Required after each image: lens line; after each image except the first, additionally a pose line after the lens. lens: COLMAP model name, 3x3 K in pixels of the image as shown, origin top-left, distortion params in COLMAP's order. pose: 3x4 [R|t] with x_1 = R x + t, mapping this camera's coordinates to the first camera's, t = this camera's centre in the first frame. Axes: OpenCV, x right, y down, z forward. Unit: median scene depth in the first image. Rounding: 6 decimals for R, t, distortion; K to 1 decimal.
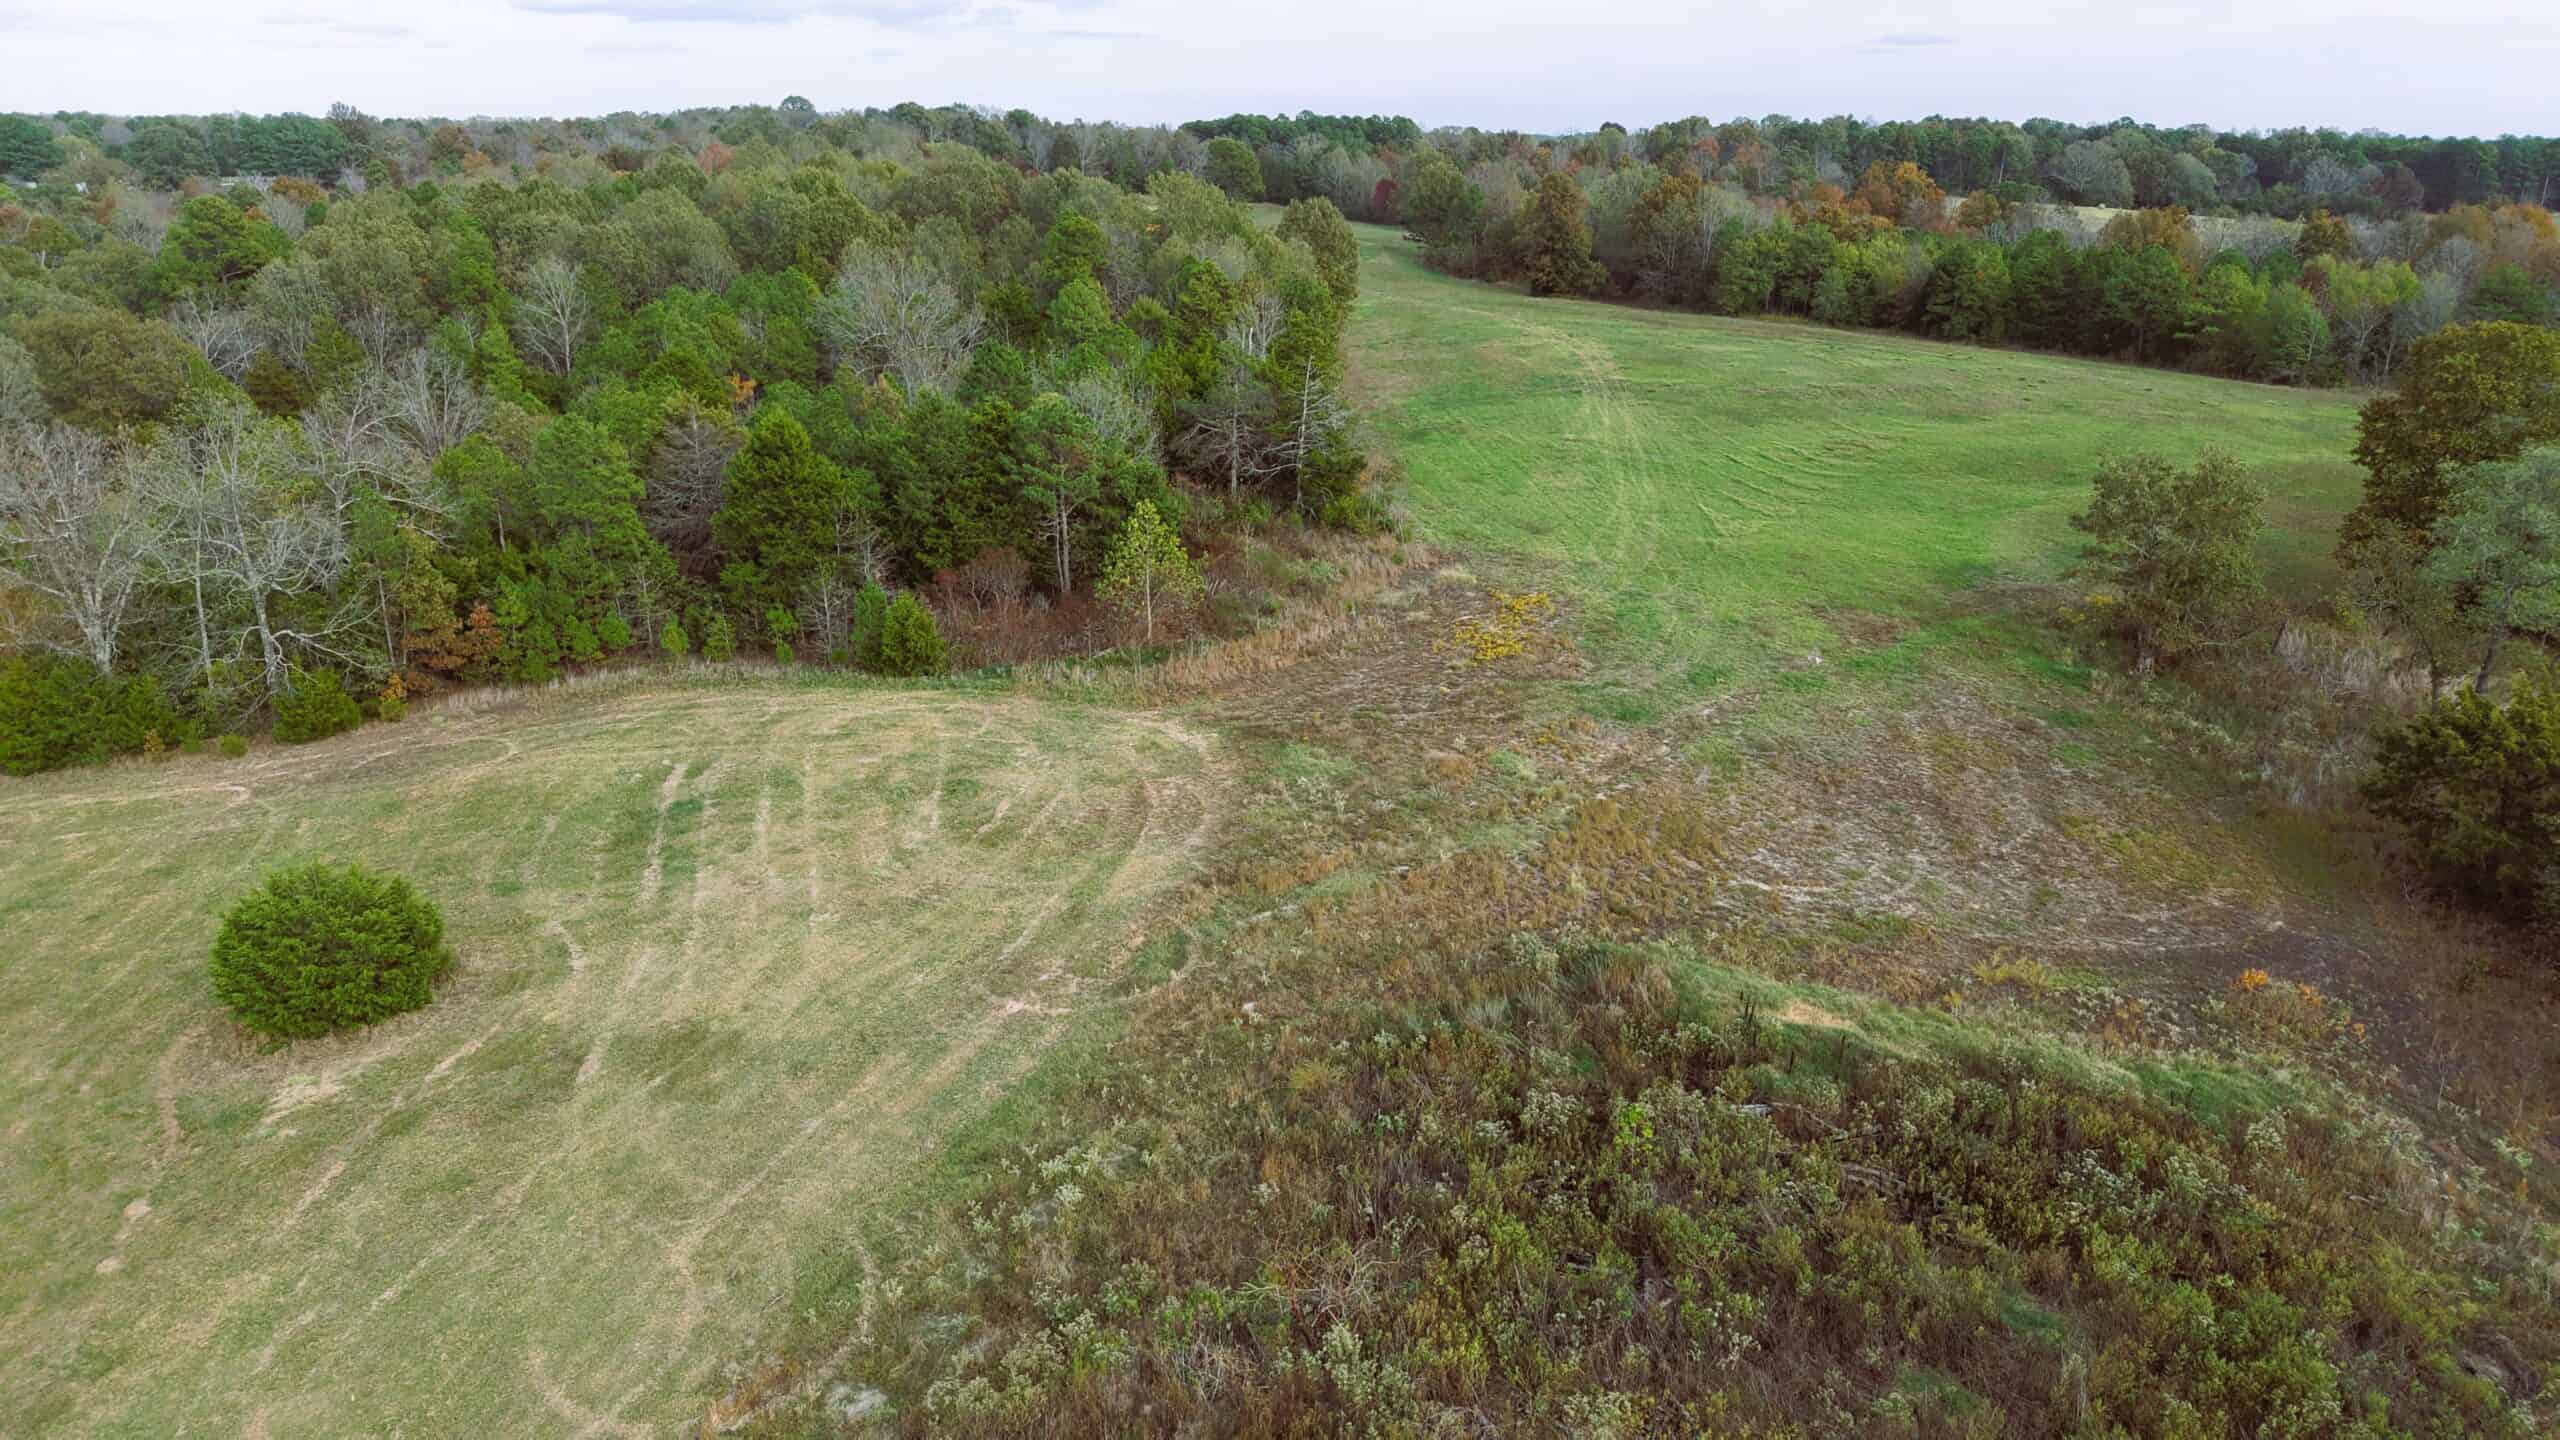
lens RADIAL K [[1740.3, 0, 1280.7], [0, 1740.3, 728.3], [0, 0, 1]] dist [0.033665, -0.035844]
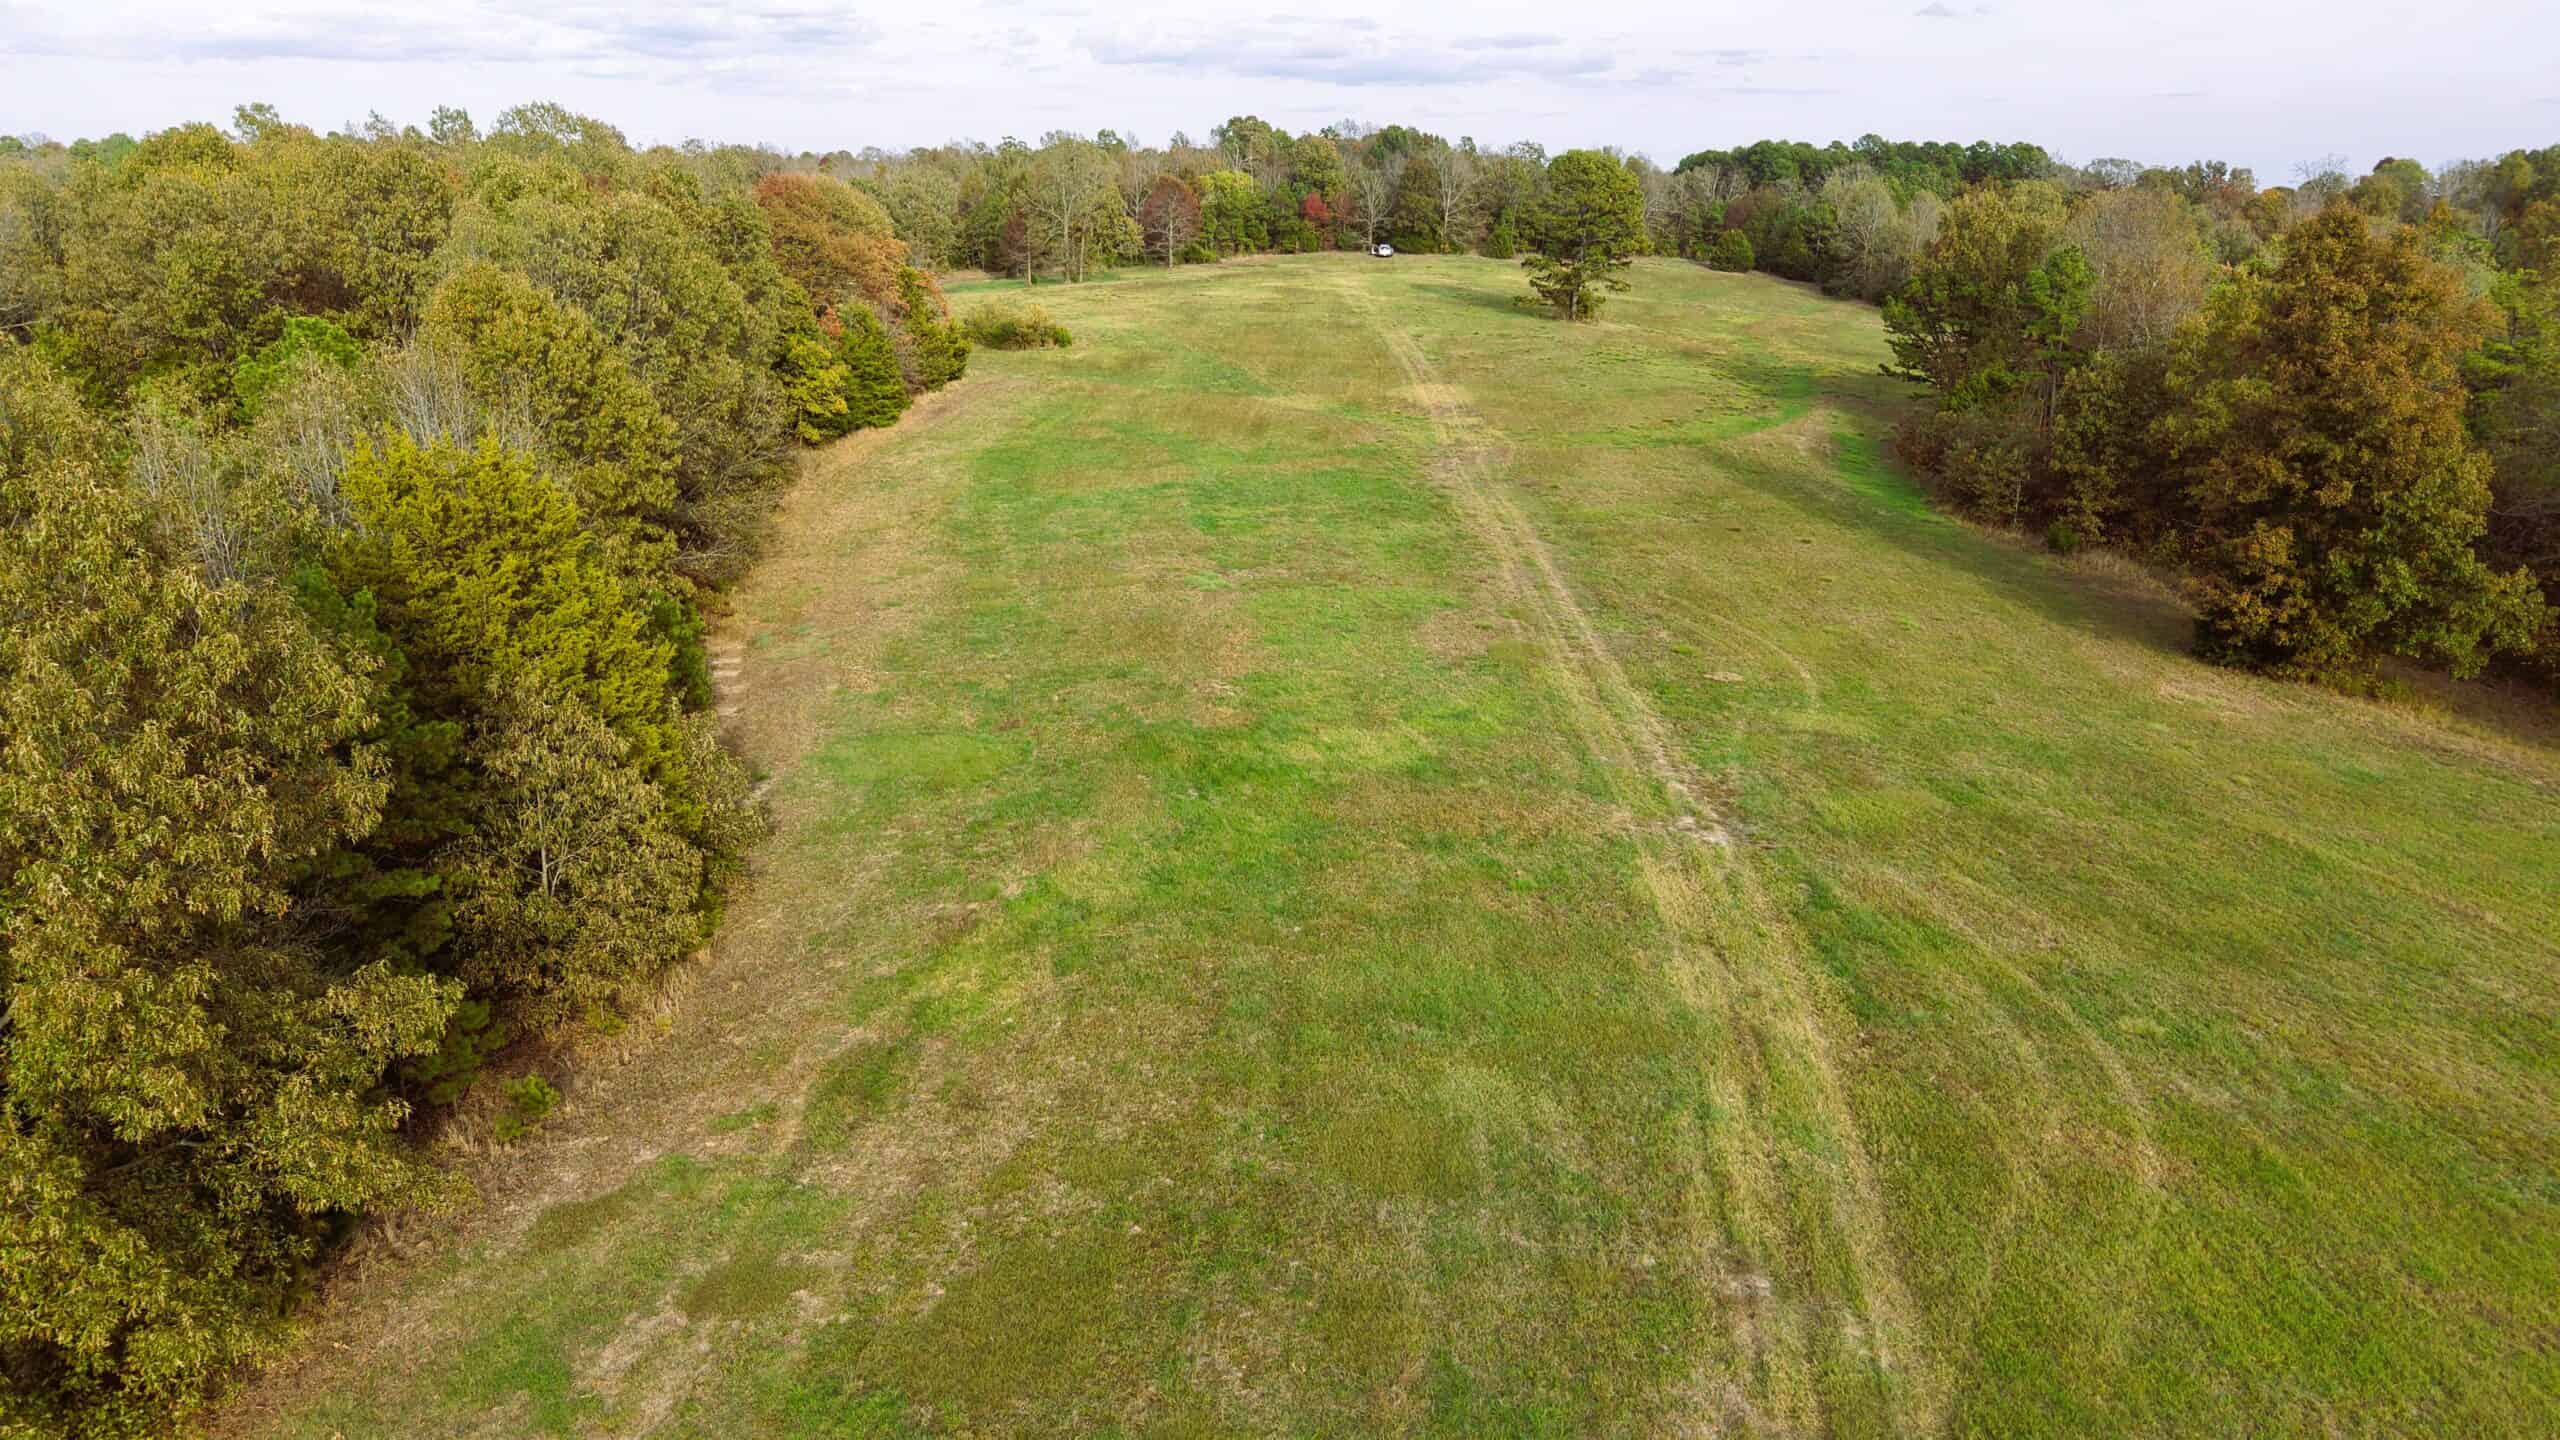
lens RADIAL K [[1740.3, 0, 1280.7], [0, 1740.3, 728.3], [0, 0, 1]] dist [0.033665, -0.035844]
pose [[0.939140, 0.110632, -0.325234, 0.089051], [-0.120592, 0.992646, -0.010560, -0.192700], [0.321673, 0.049138, 0.945575, 0.621219]]
